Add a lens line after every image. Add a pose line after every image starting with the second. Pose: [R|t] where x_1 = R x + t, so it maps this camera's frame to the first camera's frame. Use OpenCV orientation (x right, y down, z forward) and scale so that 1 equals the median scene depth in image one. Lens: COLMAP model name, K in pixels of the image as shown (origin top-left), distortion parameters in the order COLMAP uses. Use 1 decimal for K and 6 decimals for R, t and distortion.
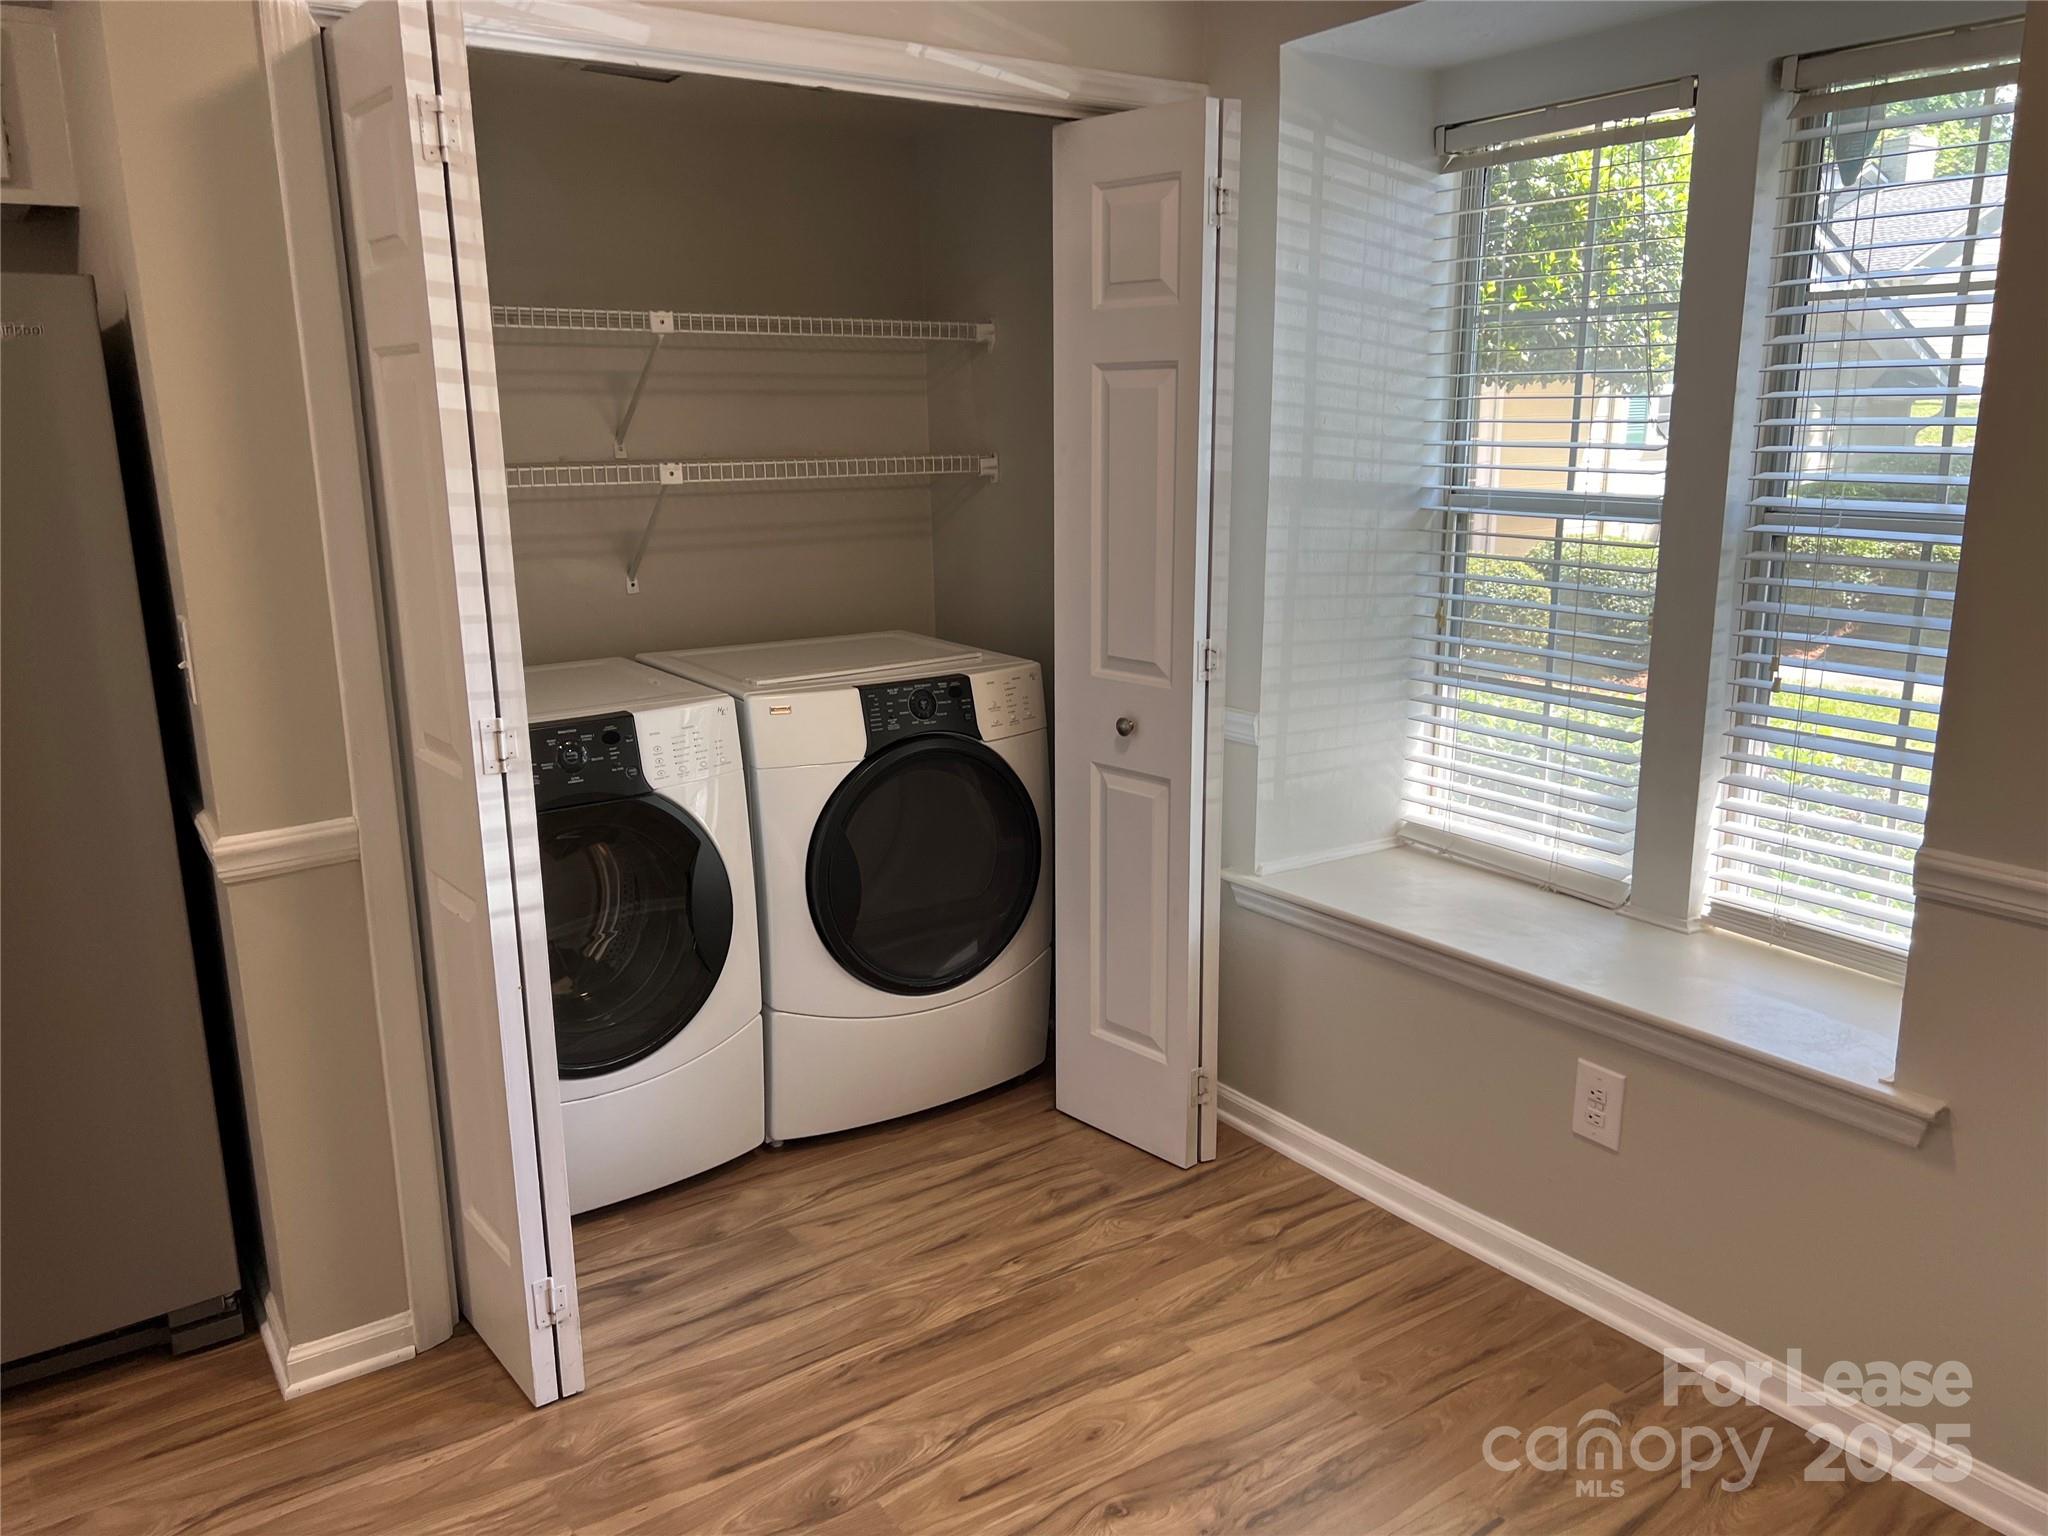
lens RADIAL K [[1553.9, 0, 1021.6], [0, 1553.9, 784.8], [0, 0, 1]] dist [0.040363, 0.006192]
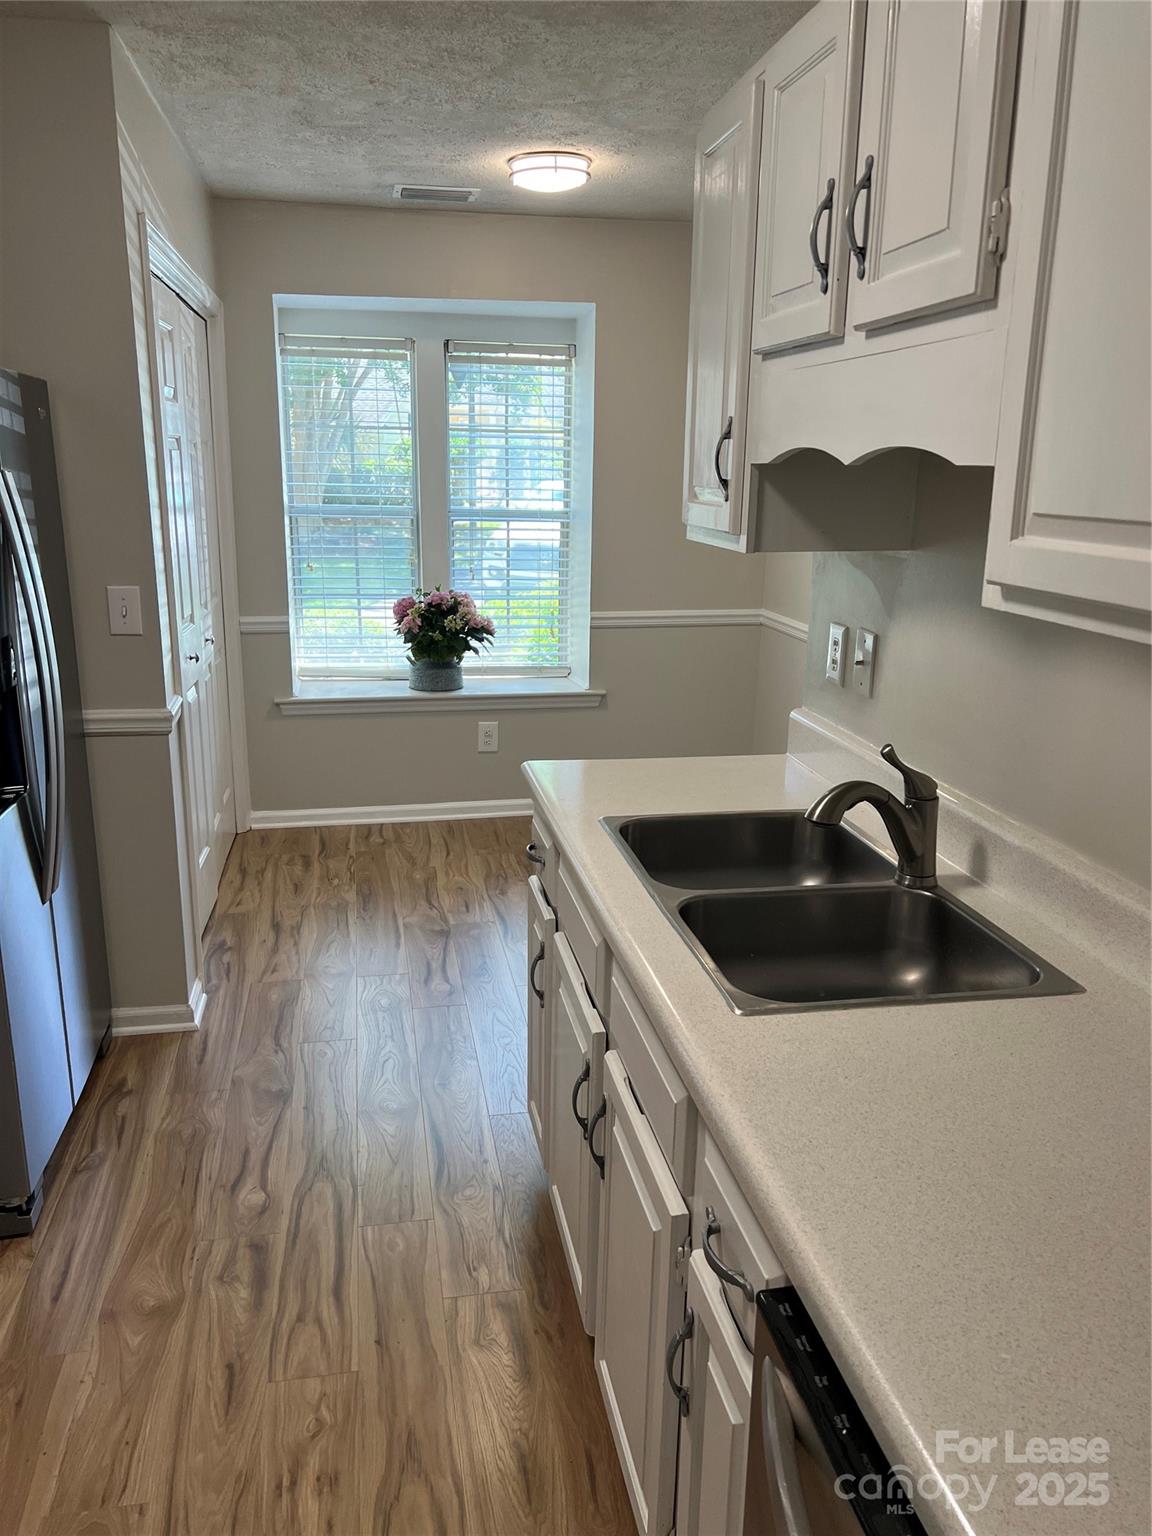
lens RADIAL K [[1165.4, 0, 575.3], [0, 1165.4, 765.6], [0, 0, 1]] dist [0.040363, 0.006192]
pose [[0.413435, -0.217389, 0.884202, -1.269397], [0.195909, 0.969575, 0.146776, -0.011957], [-0.889208, 0.112541, 0.443445, -0.012466]]
